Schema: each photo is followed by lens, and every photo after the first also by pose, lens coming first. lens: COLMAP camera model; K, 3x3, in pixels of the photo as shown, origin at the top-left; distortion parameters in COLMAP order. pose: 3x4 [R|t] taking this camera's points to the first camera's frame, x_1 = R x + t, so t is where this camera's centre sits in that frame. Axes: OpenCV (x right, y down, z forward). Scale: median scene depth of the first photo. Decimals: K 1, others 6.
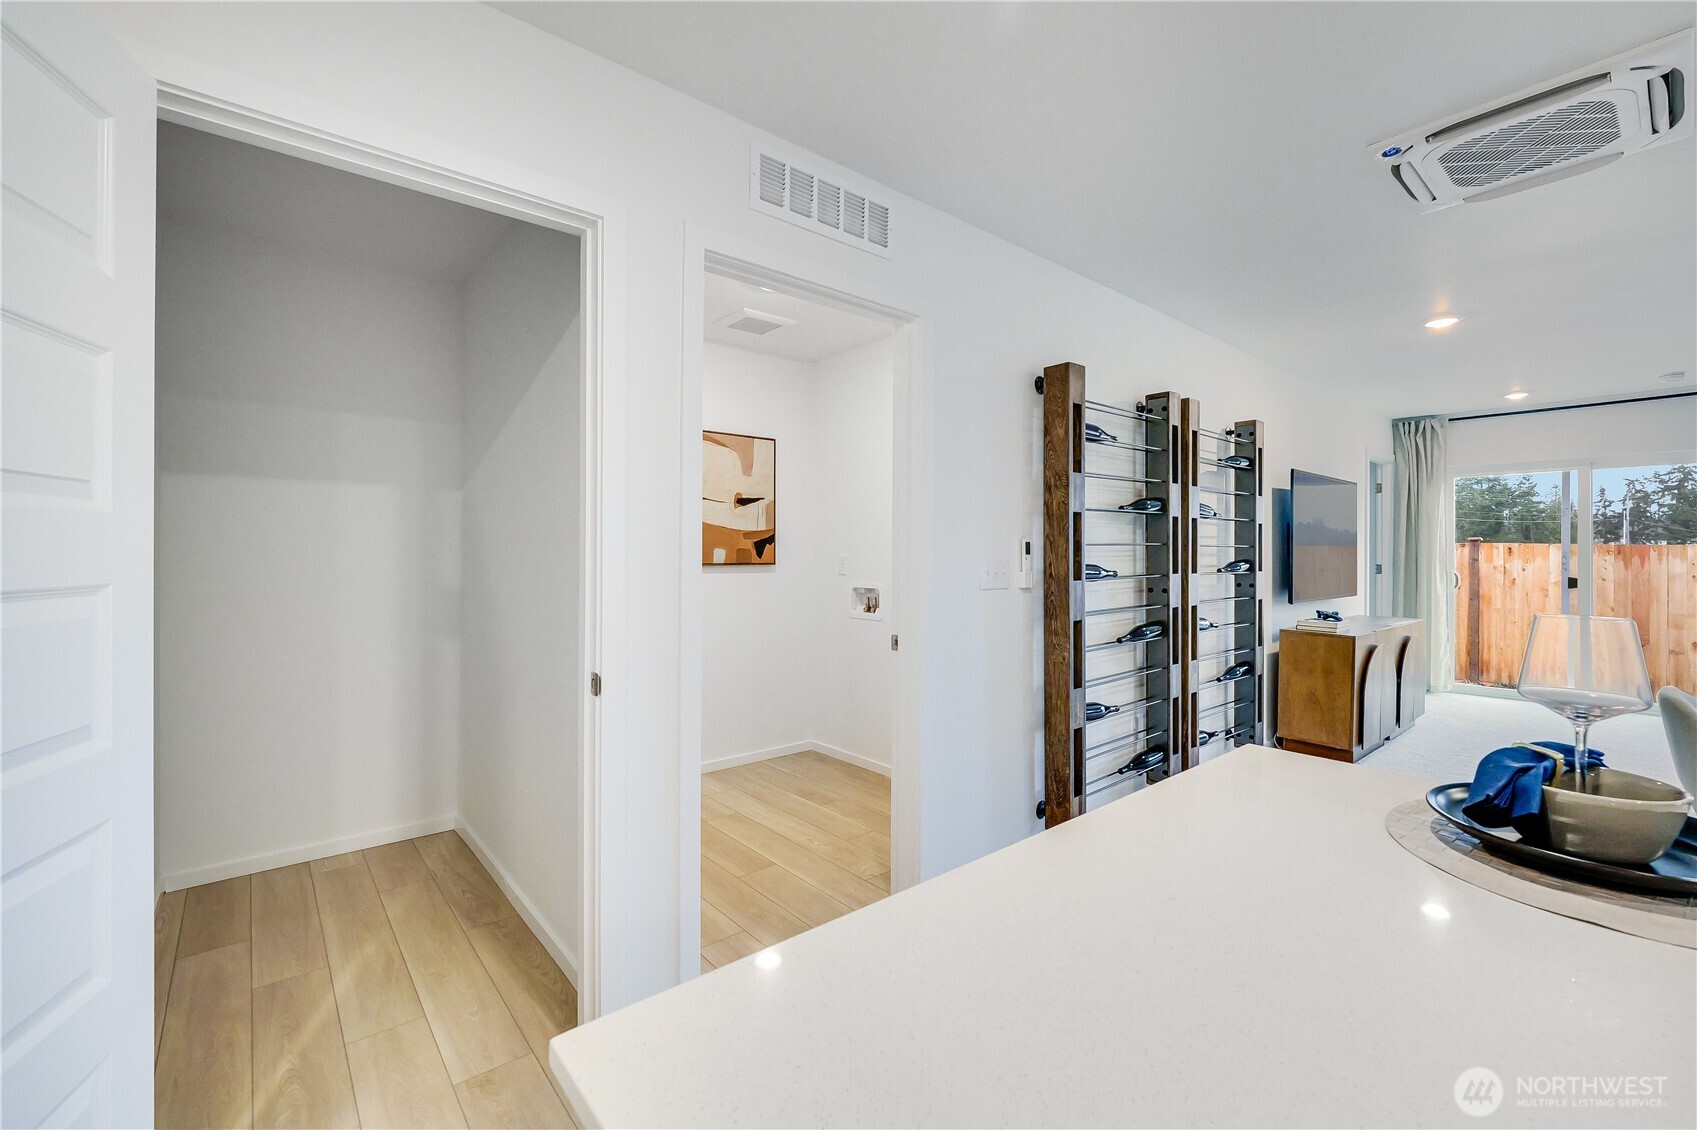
lens RADIAL K [[709.8, 0, 841.8], [0, 709.8, 557.1], [0, 0, 1]] dist [-0.013783, 0.000679]
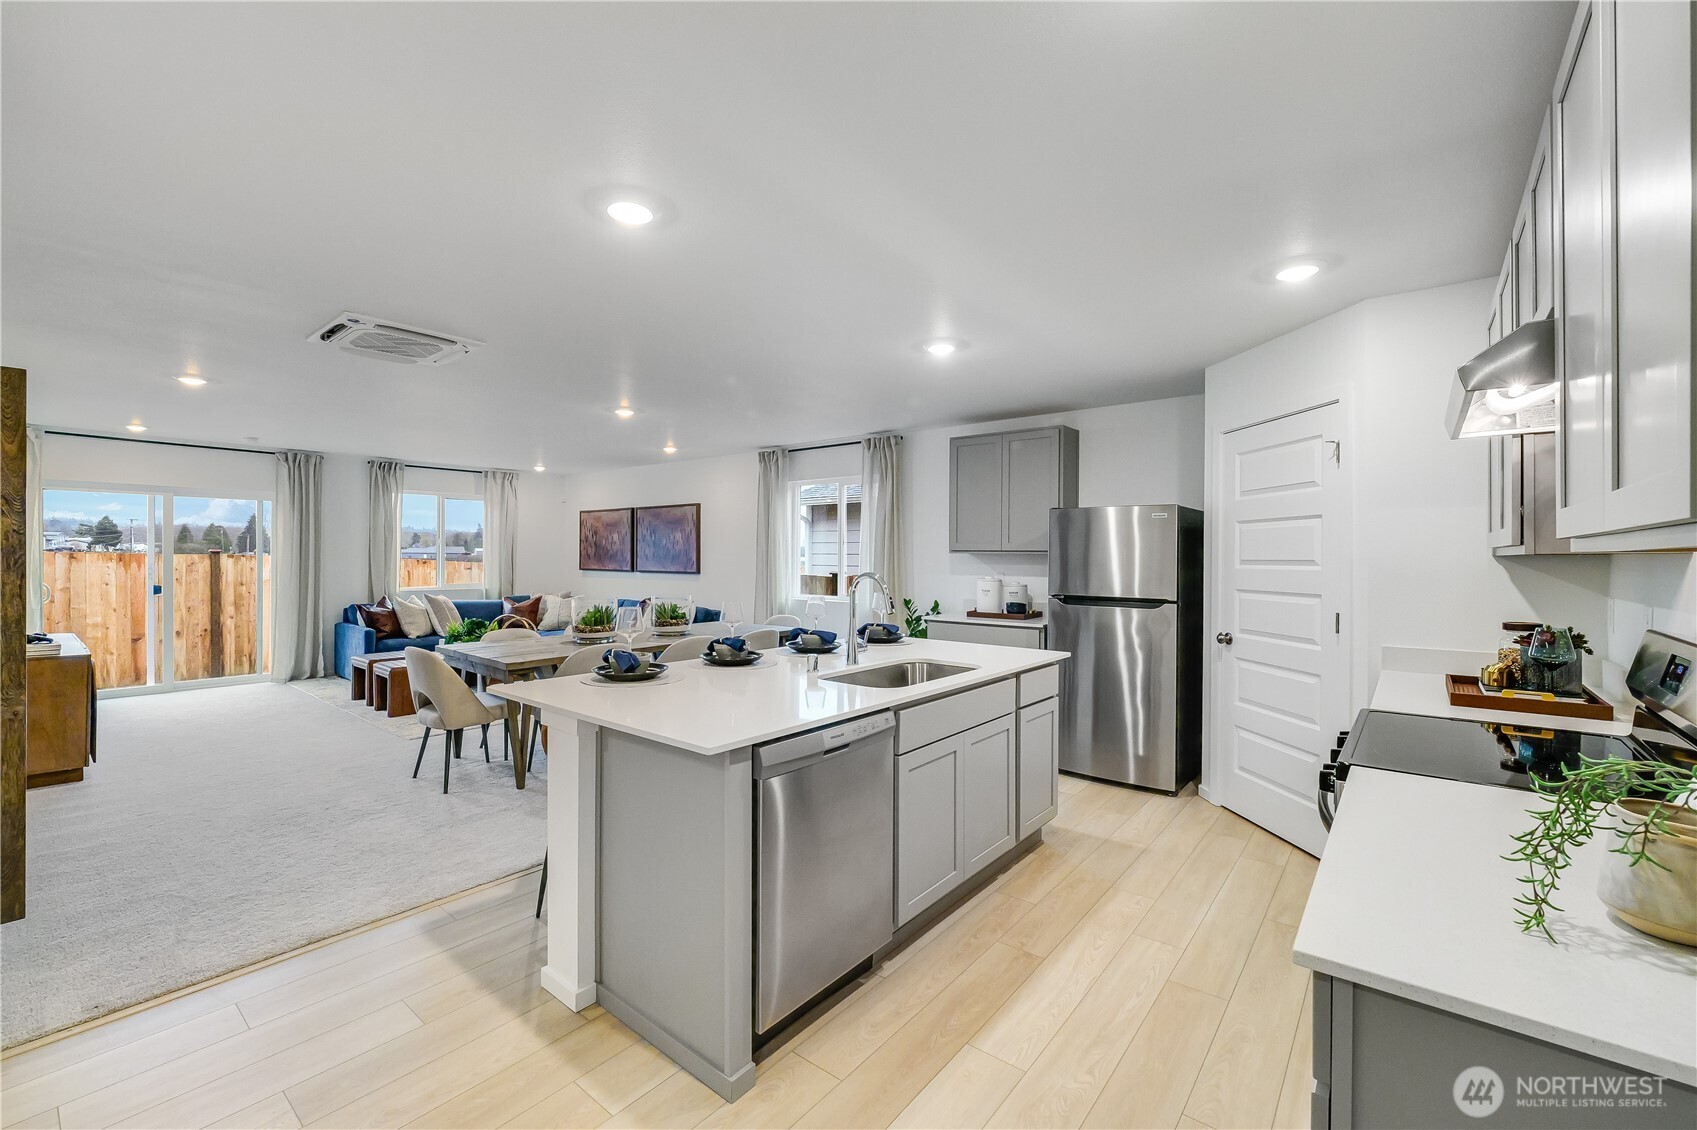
lens RADIAL K [[709.8, 0, 841.8], [0, 709.8, 557.1], [0, 0, 1]] dist [-0.013783, 0.000679]
pose [[-0.193358, -0.005541, 0.981113, -0.462349], [0.000559, 0.999983, 0.005758, -0.033174], [-0.981128, 0.001661, -0.193352, 0.120846]]
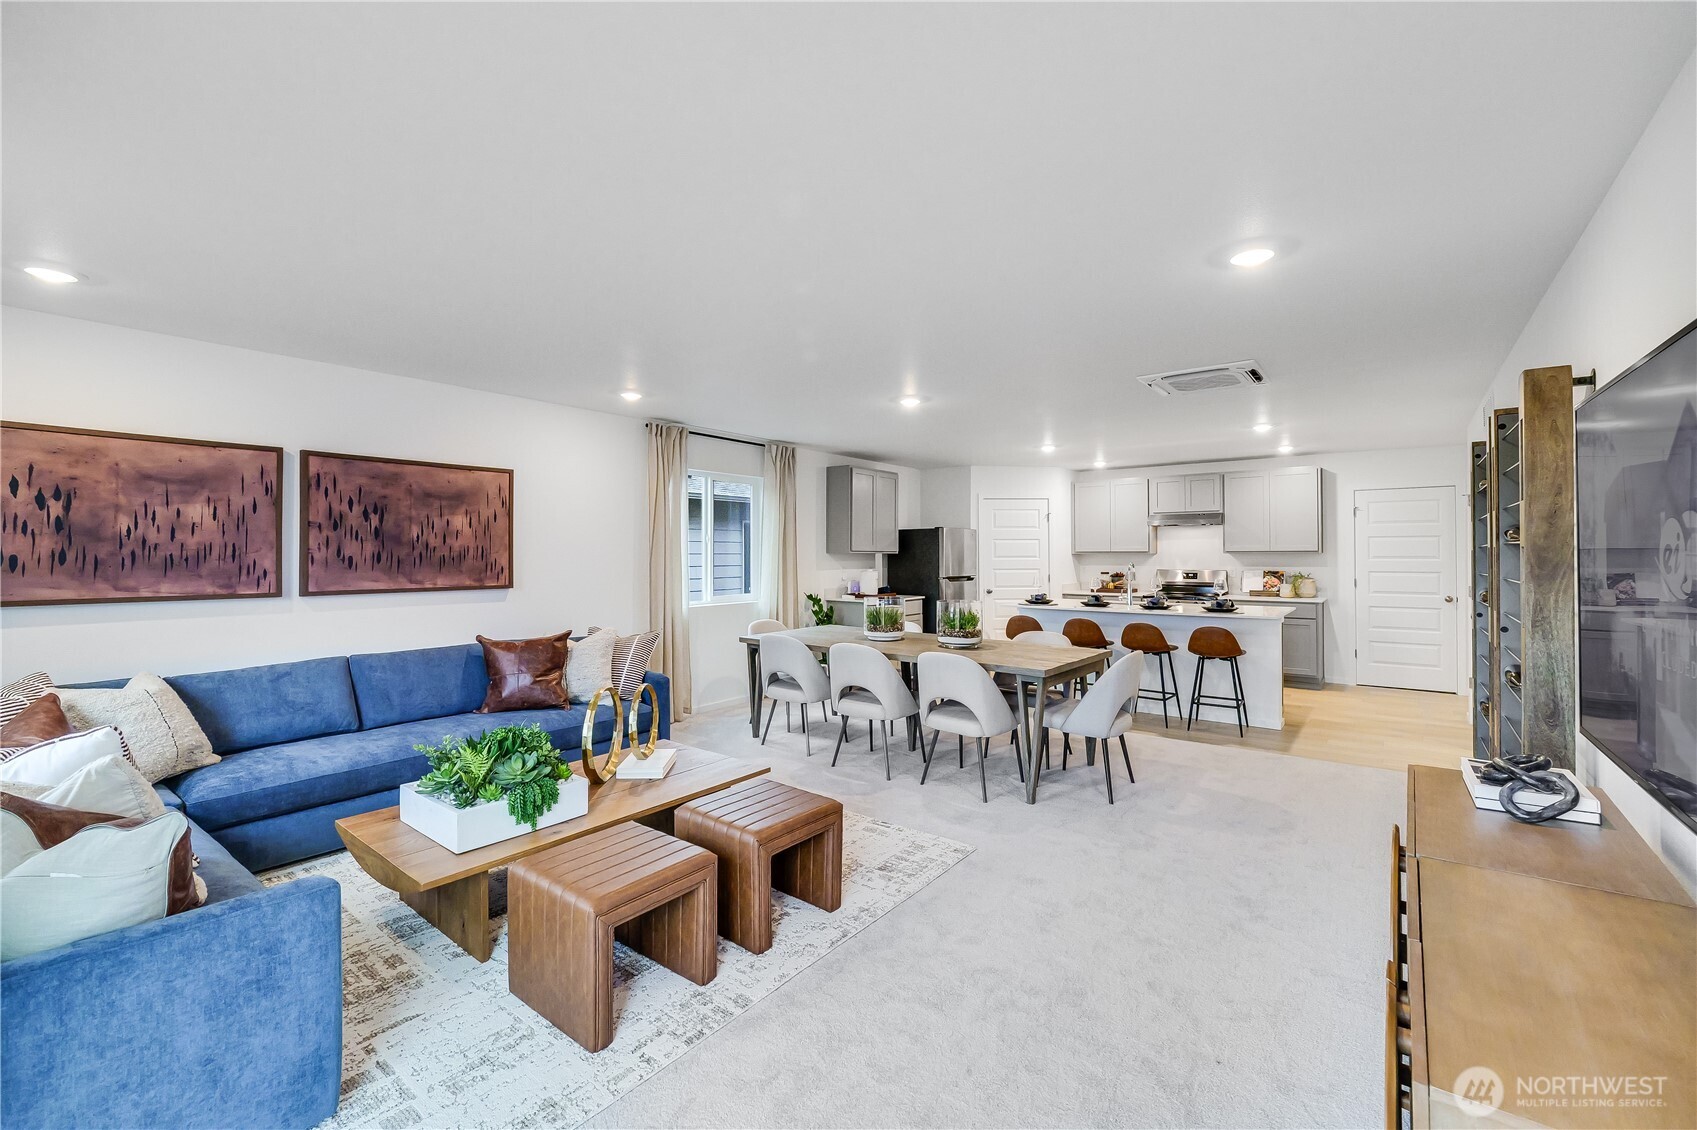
lens RADIAL K [[696.4, 0, 837.6], [0, 696.4, 567.0], [0, 0, 1]] dist [0.015094, -0.022169]
pose [[-0.977517, 0.000041, -0.210856, 1.190404], [-0.005555, 0.999648, 0.025950, -0.042901], [0.210782, 0.026538, -0.977173, 1.337665]]
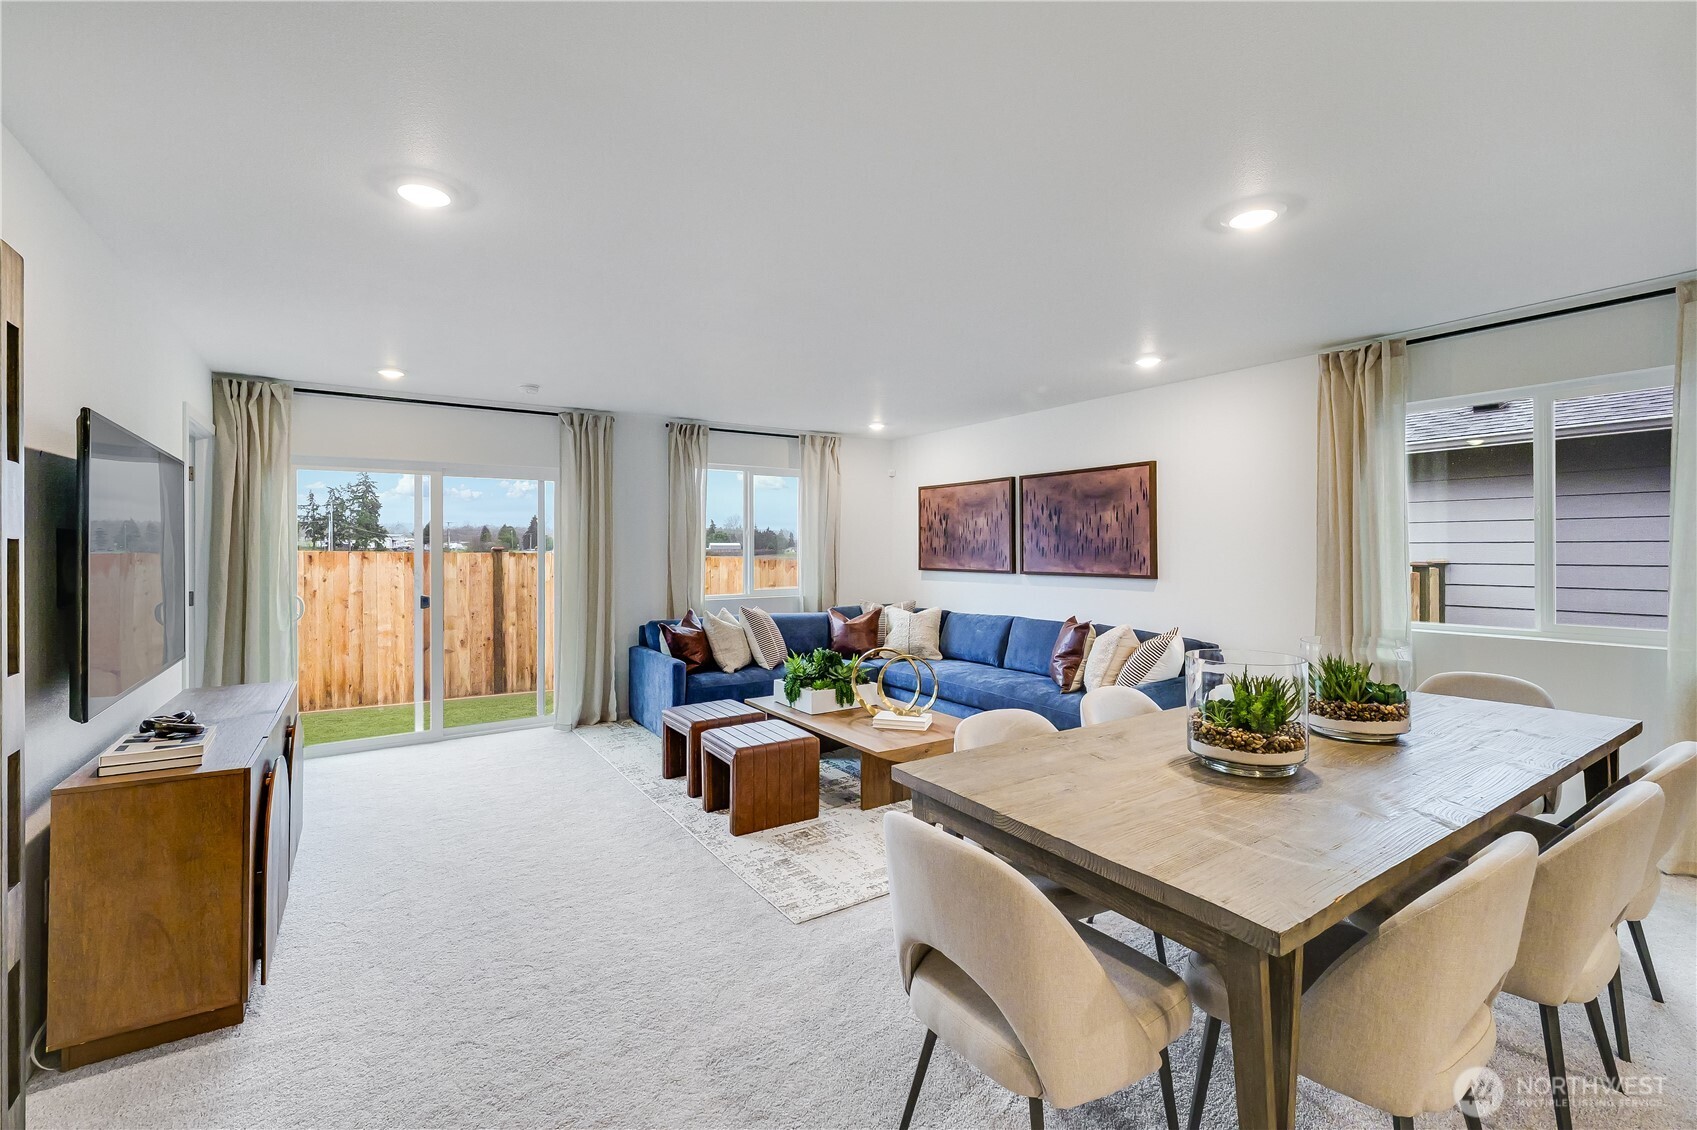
lens RADIAL K [[716.4, 0, 837.9], [0, 716.4, 540.4], [0, 0, 1]] dist [-0.013174, 0.000008]
pose [[0.100730, 0.006669, 0.994891, 0.267973], [0.012640, 0.999888, -0.007983, -0.036374], [-0.994833, 0.013380, 0.100635, 0.520607]]
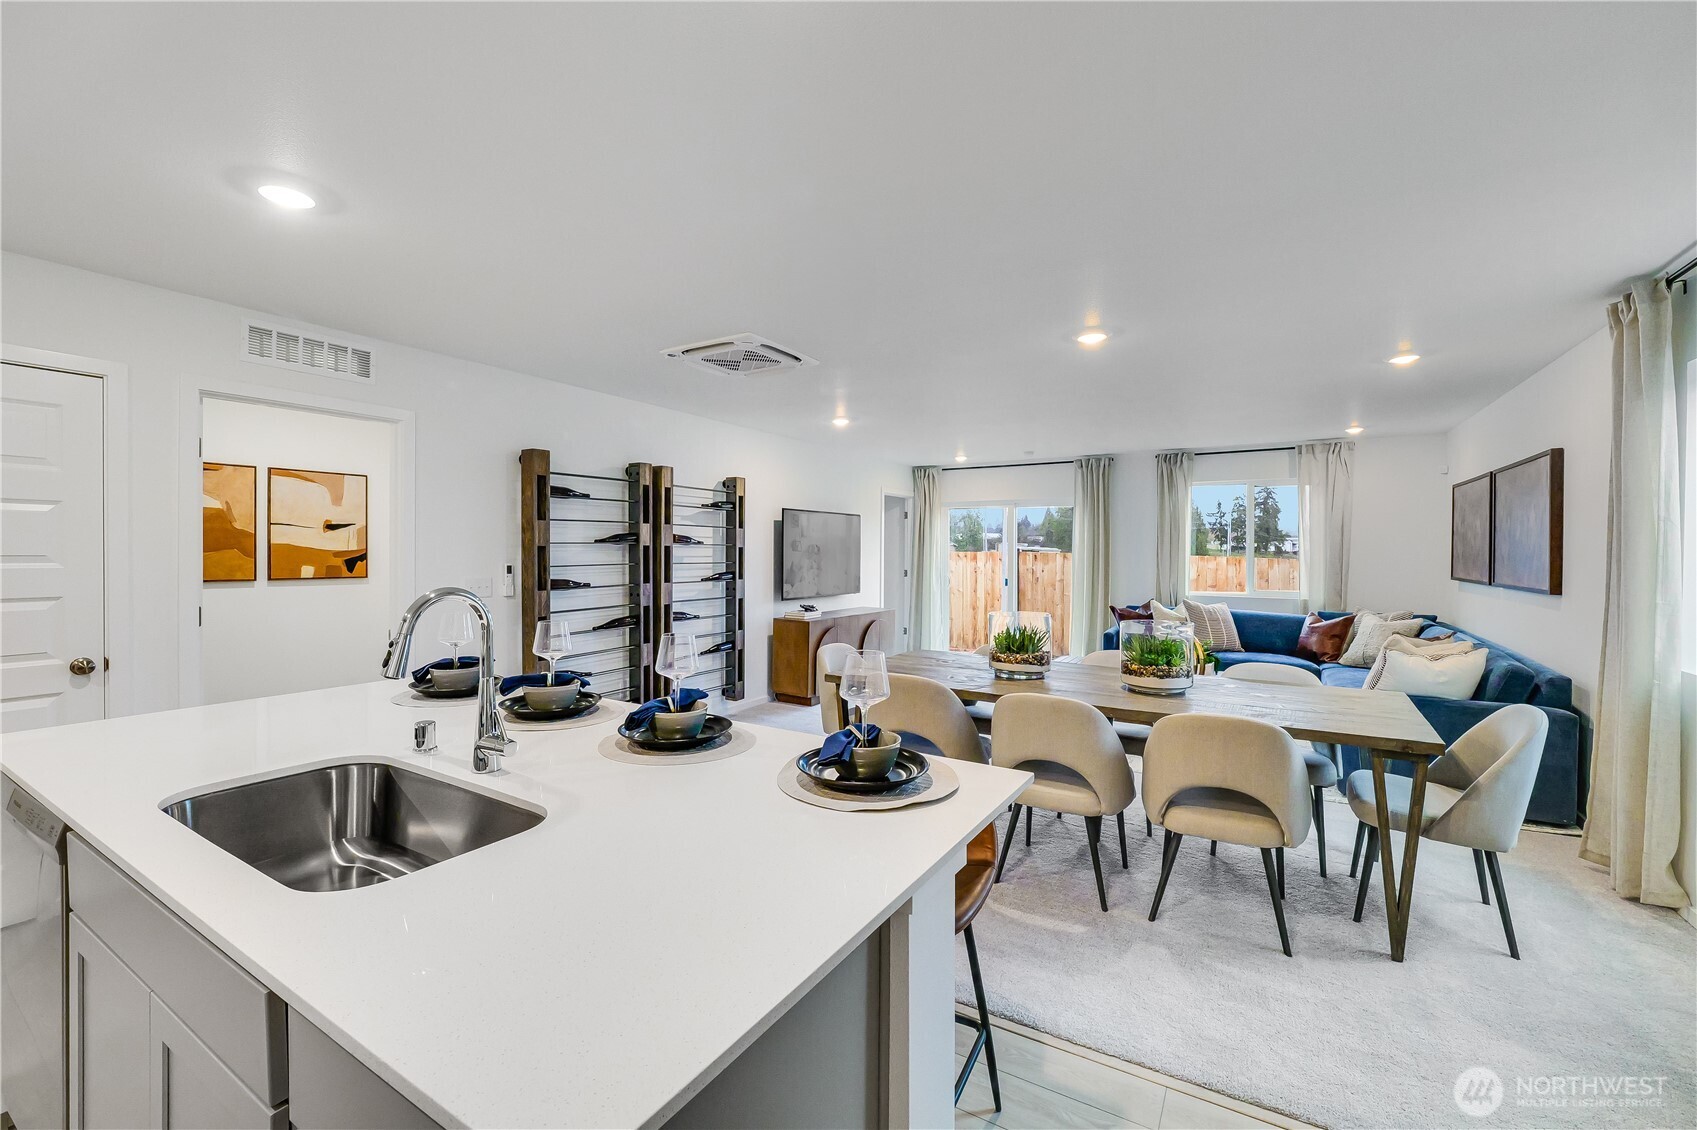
lens RADIAL K [[701.3, 0, 845.6], [0, 701.3, 557.6], [0, 0, 1]] dist [-0.001563, 0.000090]
pose [[0.947503, -0.001593, 0.319741, 0.311079], [0.000629, 0.999995, 0.003119, -0.028161], [-0.319745, -0.002754, 0.947500, -0.429224]]
